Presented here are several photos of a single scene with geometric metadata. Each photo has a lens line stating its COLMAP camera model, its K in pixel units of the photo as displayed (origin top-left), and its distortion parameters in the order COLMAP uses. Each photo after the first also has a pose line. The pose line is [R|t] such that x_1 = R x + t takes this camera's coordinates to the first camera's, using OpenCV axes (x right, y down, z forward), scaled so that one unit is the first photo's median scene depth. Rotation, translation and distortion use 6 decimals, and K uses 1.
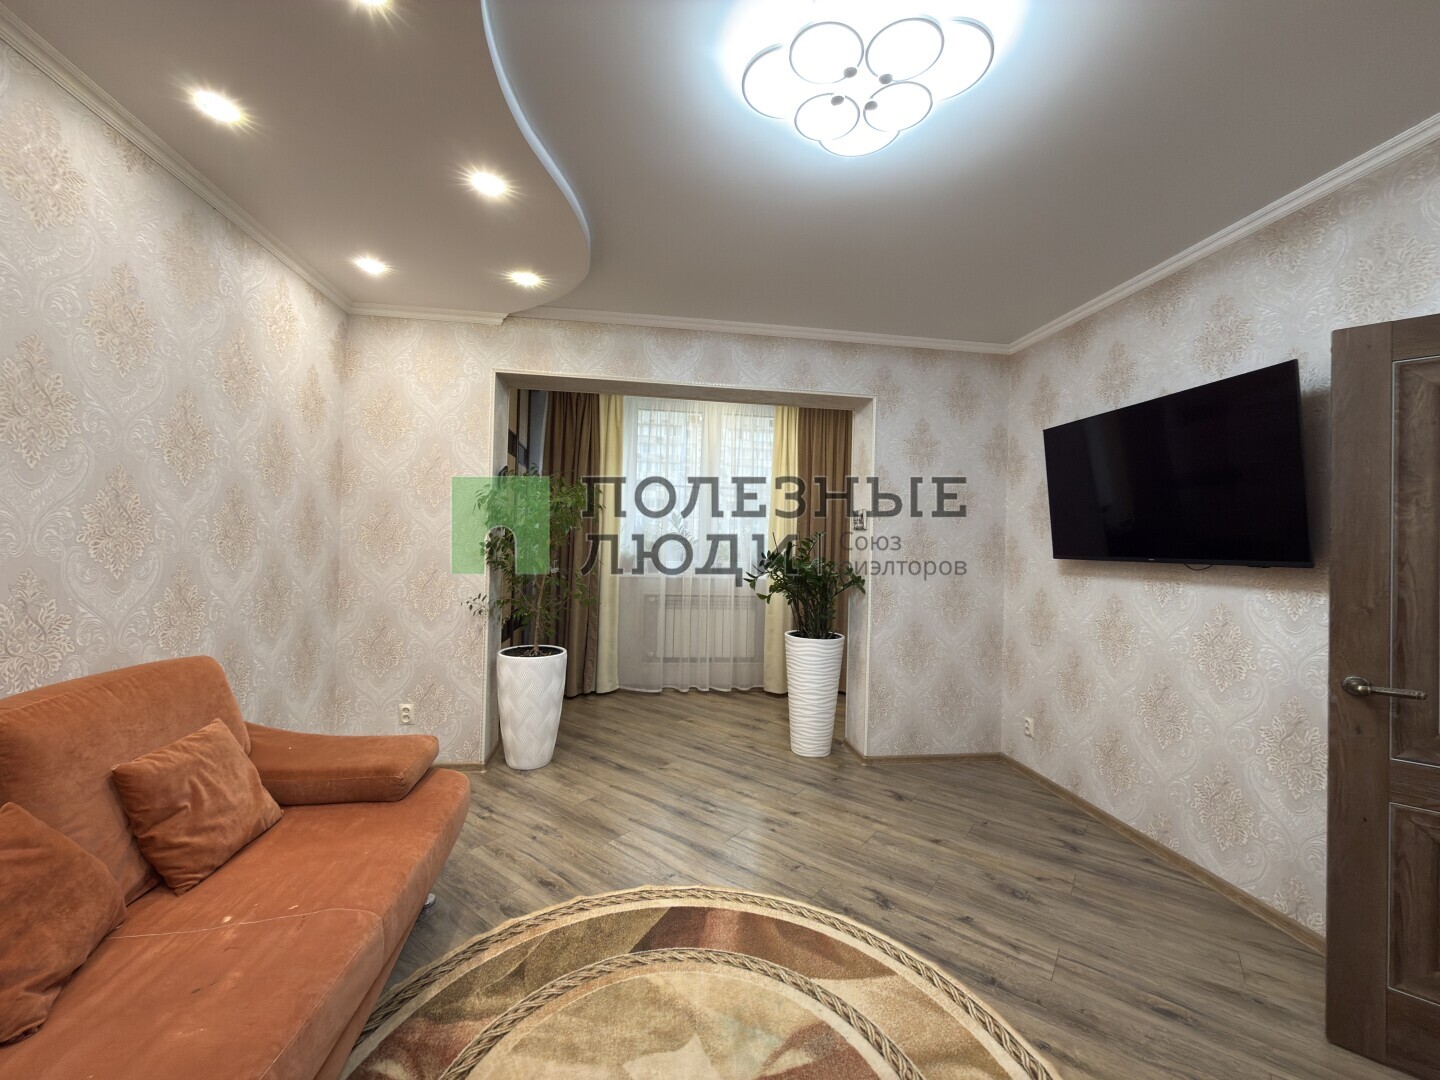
lens RADIAL K [[572.2, 0, 720.0], [0, 572.2, 540.0], [0, 0, 1]] dist [-0.002286, 0.000172]
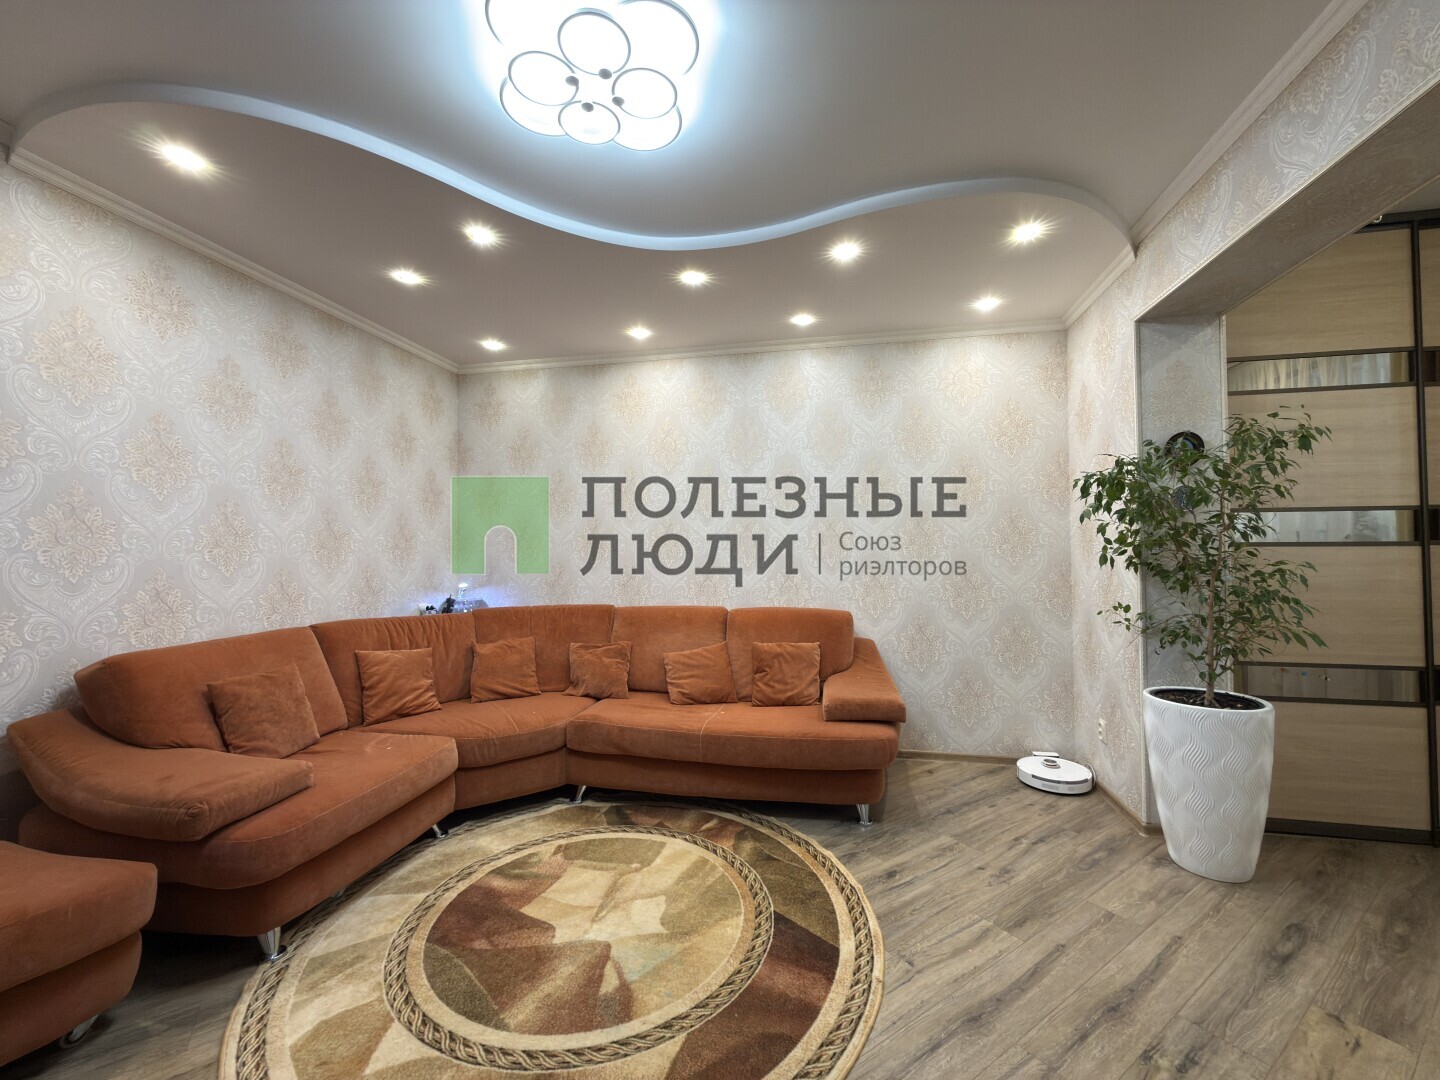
lens RADIAL K [[574.5, 0, 720.2], [0, 574.5, 540.8], [0, 0, 1]] dist [0.000463, 0.000249]
pose [[-0.343846, -0.050760, -0.937653, 0.687743], [0.002703, 0.998480, -0.055044, 0.063809], [0.939022, -0.021461, -0.343186, 0.957660]]
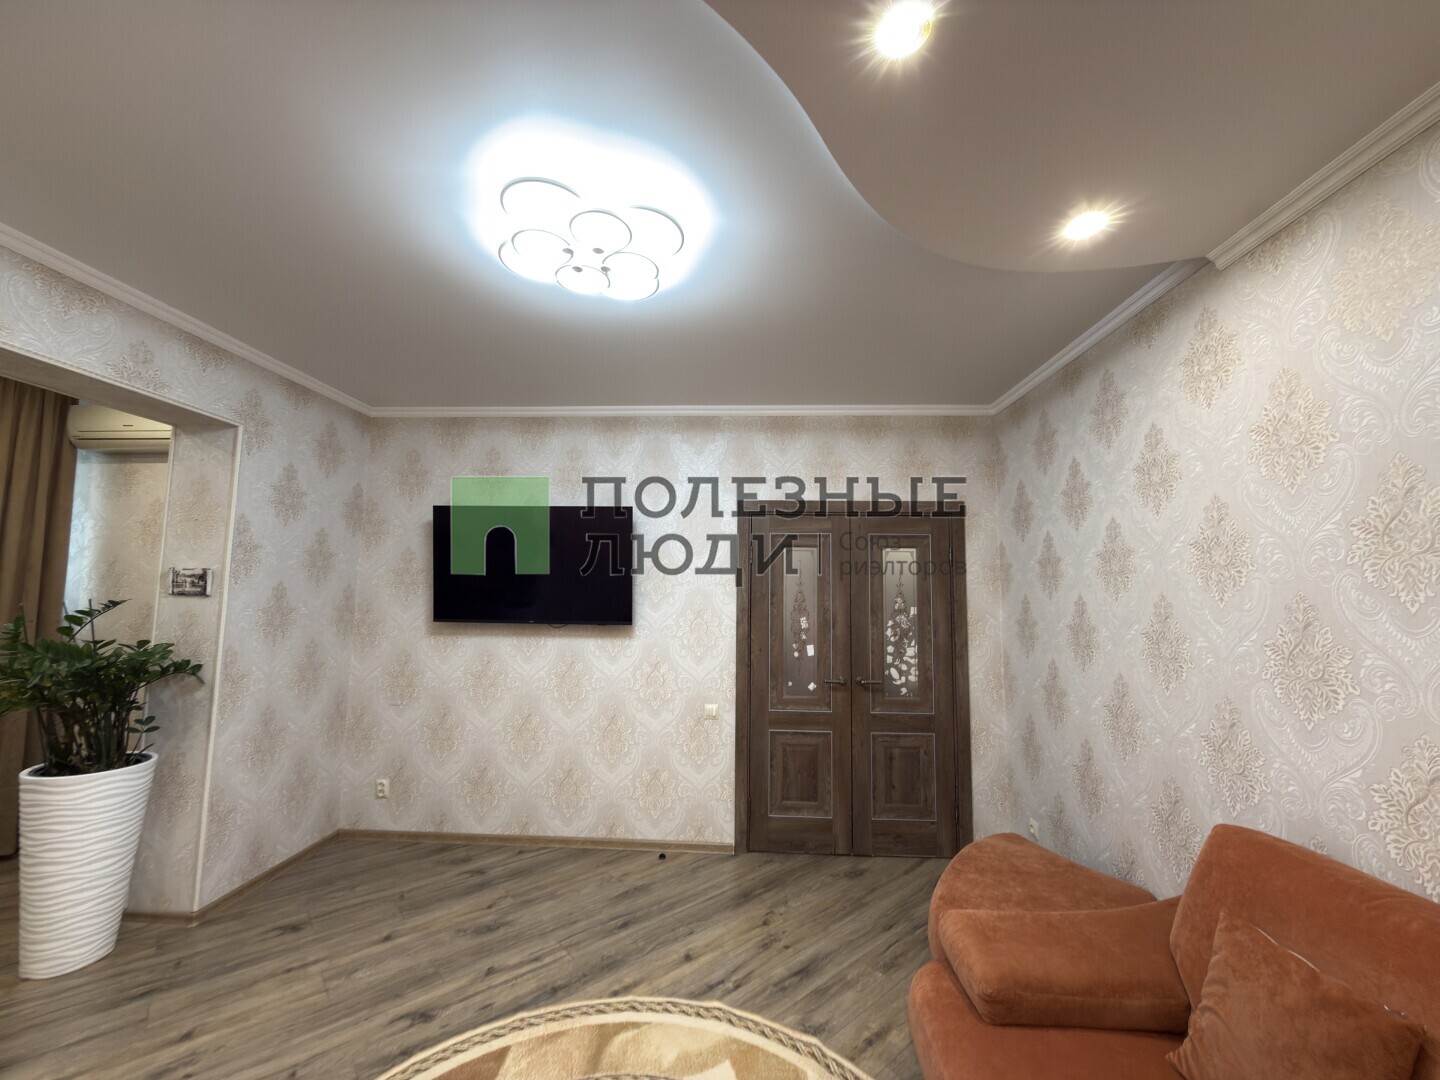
lens RADIAL K [[574.5, 0, 720.2], [0, 574.5, 540.8], [0, 0, 1]] dist [0.000463, 0.000249]
pose [[0.194292, 0.066640, 0.978678, -0.512008], [-0.017962, 0.997764, -0.064374, -0.078637], [-0.980779, -0.005072, 0.195055, 0.297899]]
